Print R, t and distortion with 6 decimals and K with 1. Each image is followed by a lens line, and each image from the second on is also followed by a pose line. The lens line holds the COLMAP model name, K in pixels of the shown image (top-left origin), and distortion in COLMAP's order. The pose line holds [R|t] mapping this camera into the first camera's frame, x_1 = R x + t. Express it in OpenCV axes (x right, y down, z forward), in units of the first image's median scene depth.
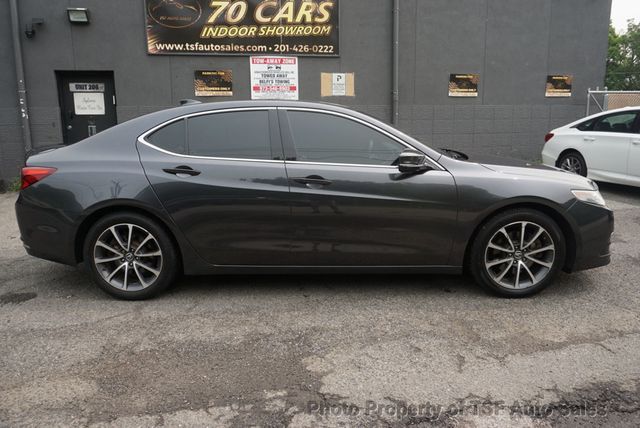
lens RADIAL K [[449.3, 0, 320.0], [0, 449.3, 214.0], [0, 0, 1]] dist [-0.039343, 0.004492]
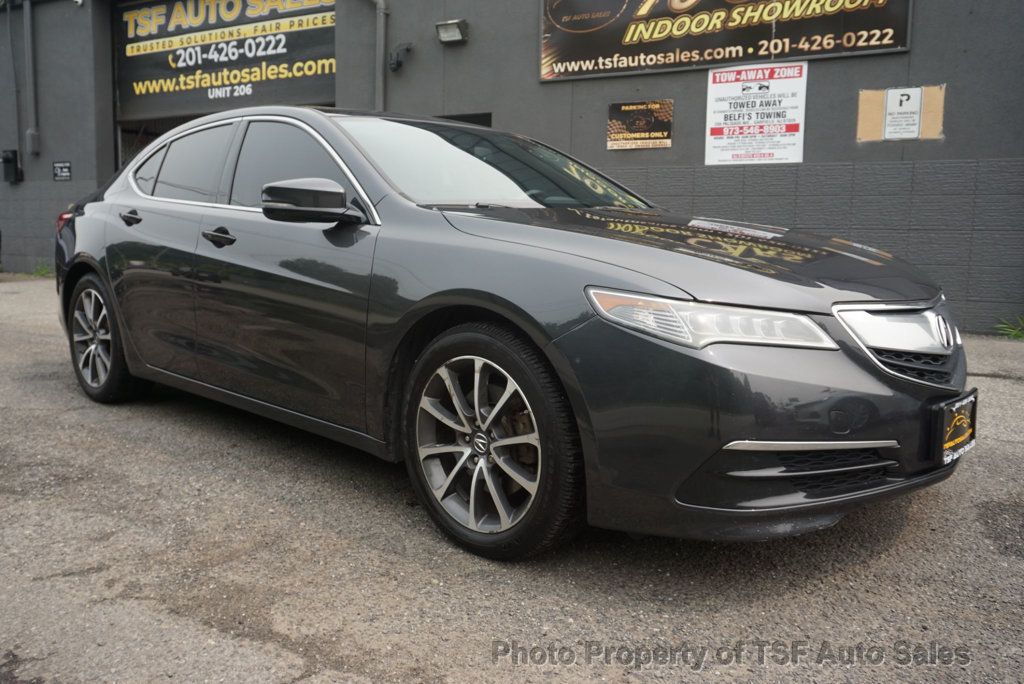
lens RADIAL K [[839.7, 0, 512.0], [0, 839.7, 342.0], [0, 0, 1]] dist [-0.011543, -0.000445]
pose [[0.720696, 0.114760, -0.683686, 0.380581], [-0.165139, 0.986233, -0.008535, 0.001822], [0.673295, 0.119054, 0.729726, 0.182932]]
